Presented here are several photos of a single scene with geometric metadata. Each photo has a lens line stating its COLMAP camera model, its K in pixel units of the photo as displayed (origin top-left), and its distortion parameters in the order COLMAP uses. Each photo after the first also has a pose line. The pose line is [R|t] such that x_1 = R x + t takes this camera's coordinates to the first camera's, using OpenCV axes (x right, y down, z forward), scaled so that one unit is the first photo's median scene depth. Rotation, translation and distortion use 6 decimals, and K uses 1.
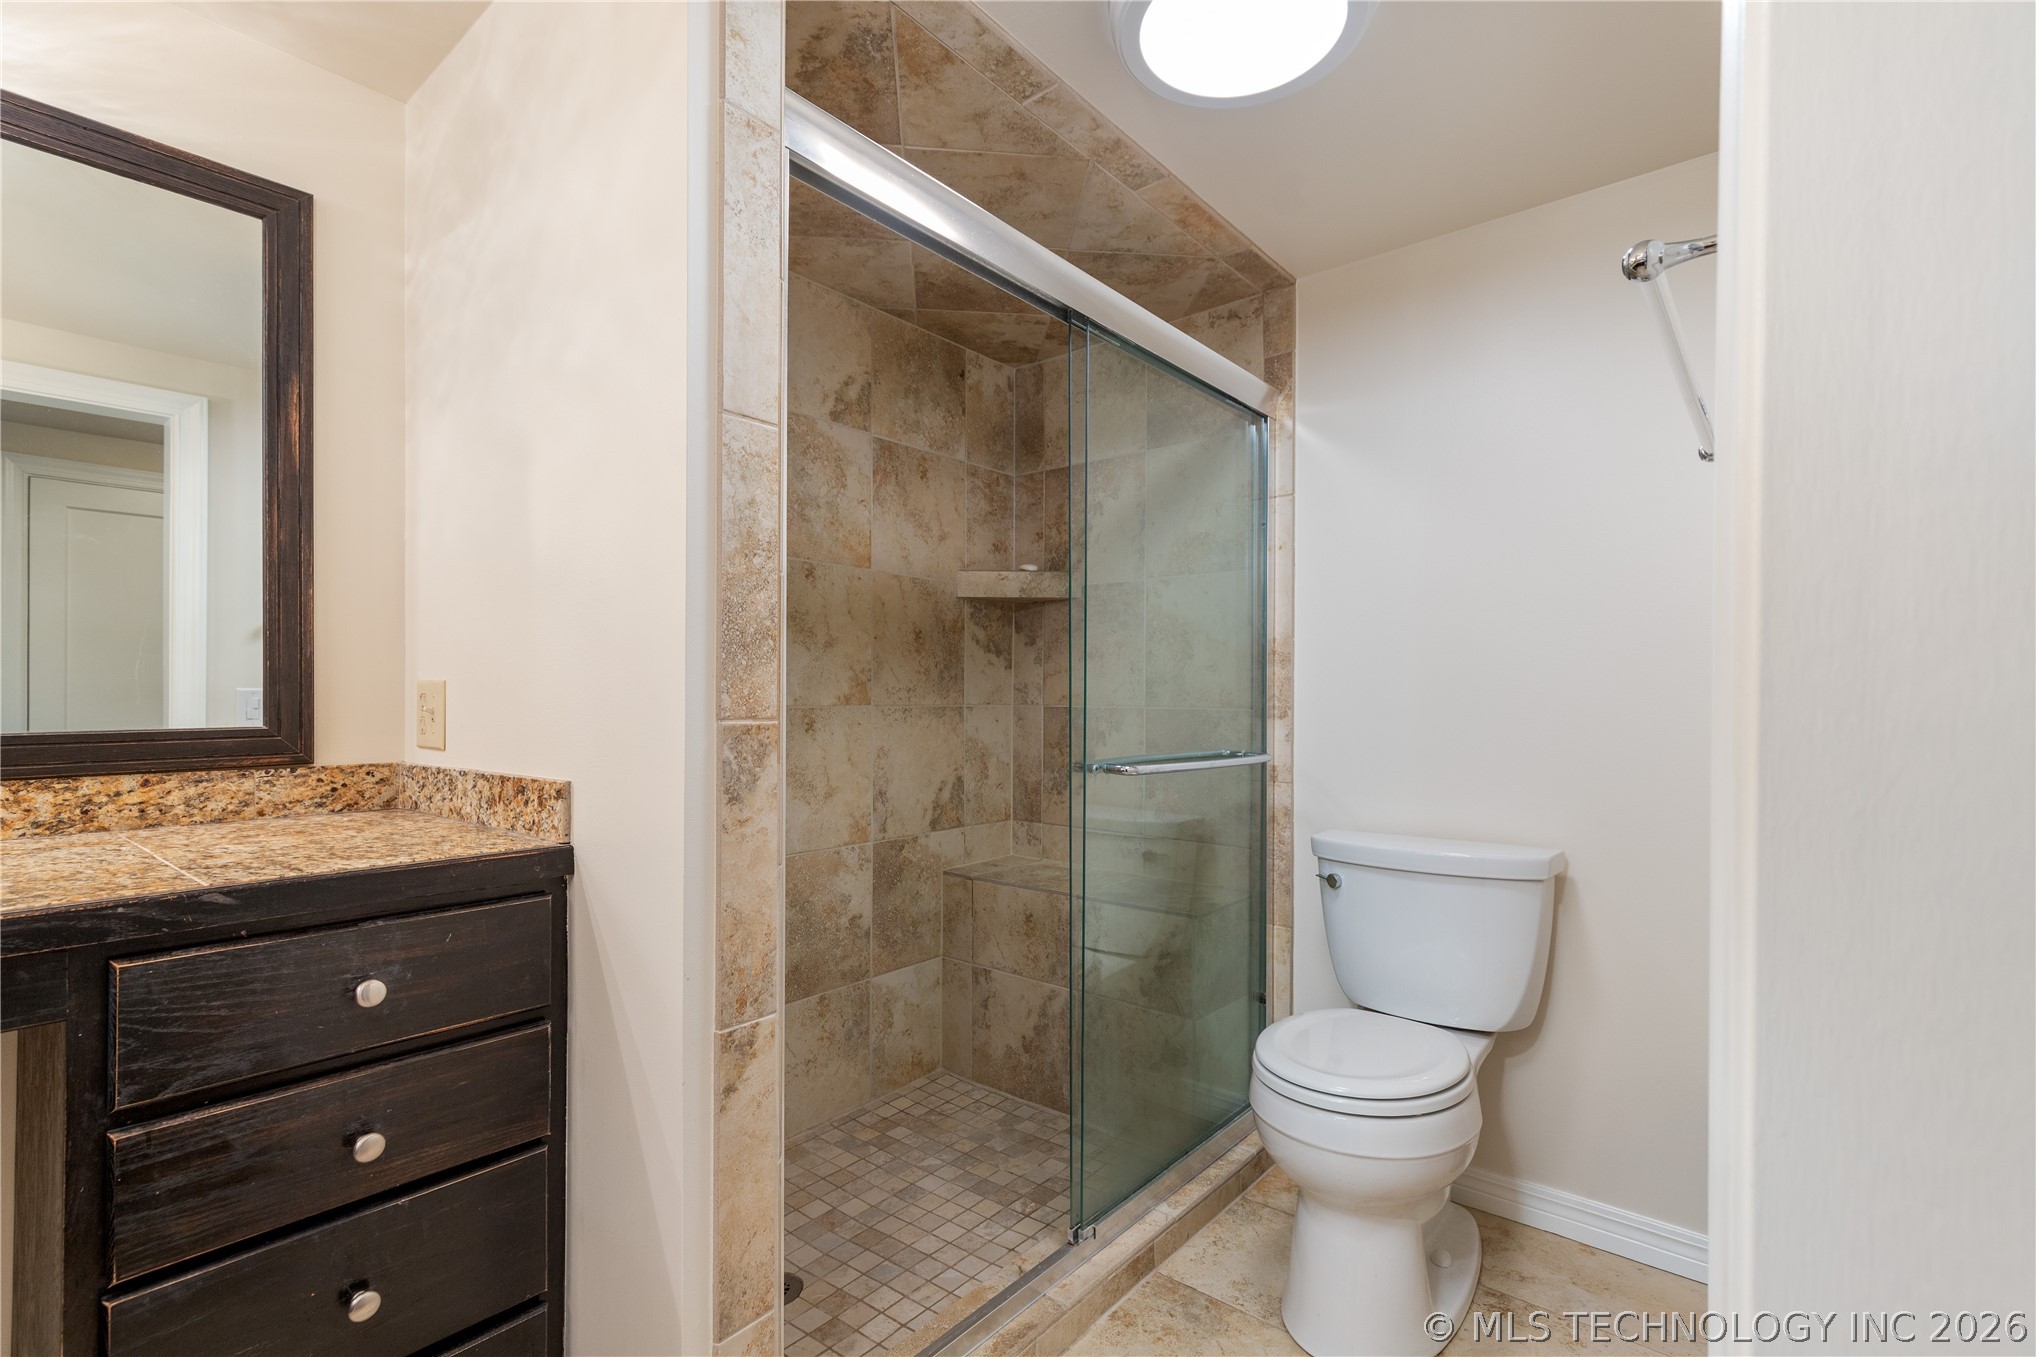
lens RADIAL K [[924.3, 0, 1034.8], [0, 924.3, 705.8], [0, 0, 1]] dist [0.001822, -0.000318]
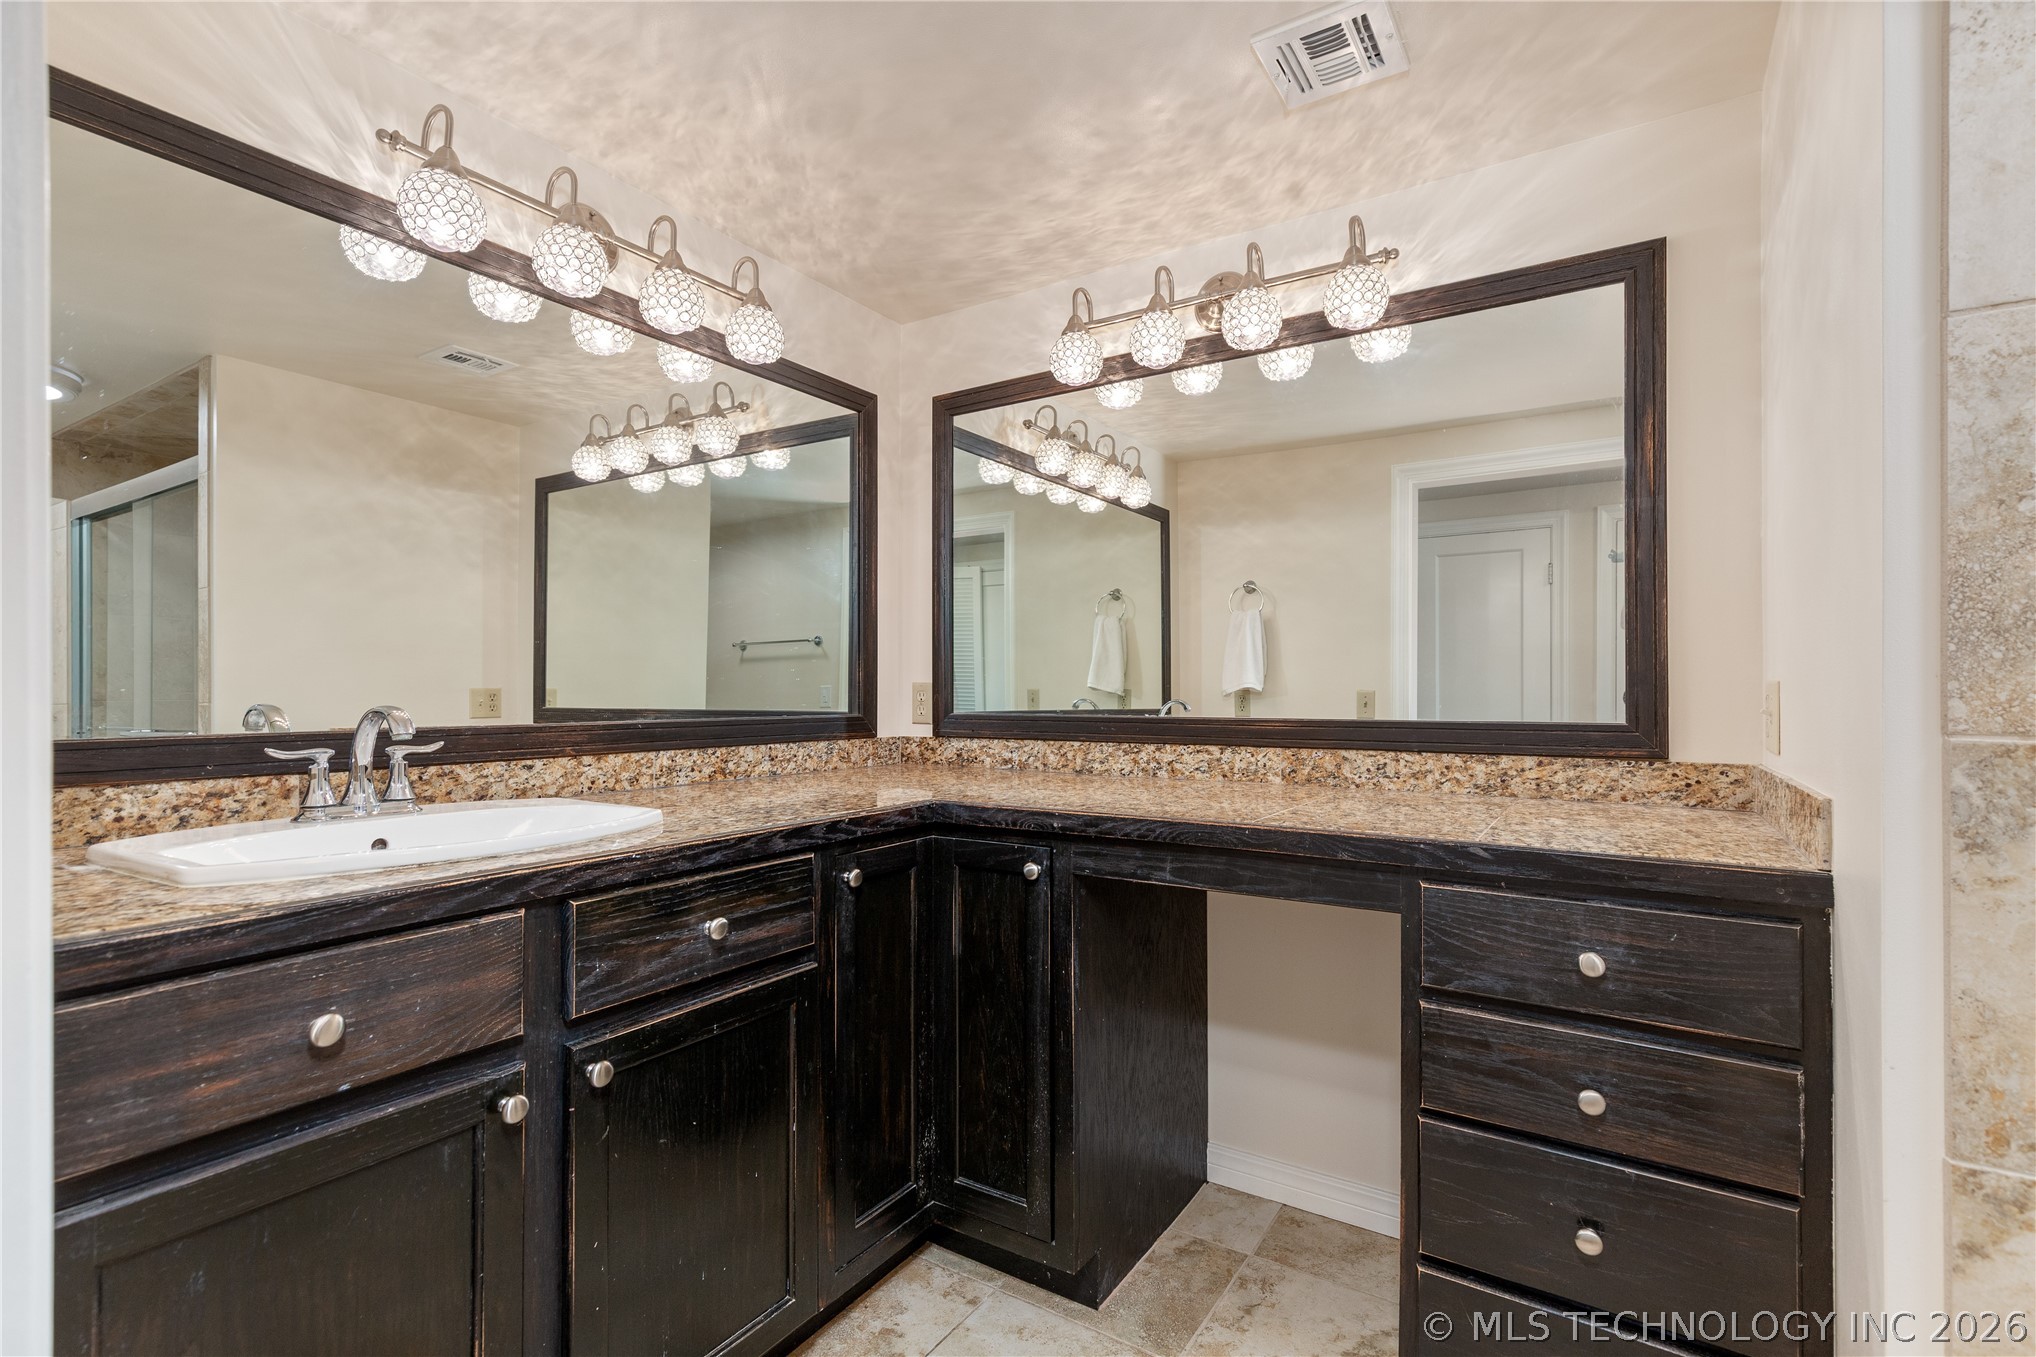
lens RADIAL K [[924.3, 0, 1034.8], [0, 924.3, 705.8], [0, 0, 1]] dist [0.001822, -0.000318]
pose [[0.125278, 0.017501, -0.991967, 0.290885], [-0.015436, 0.999758, 0.015689, -0.007914], [0.992002, 0.013347, 0.125518, 0.184120]]
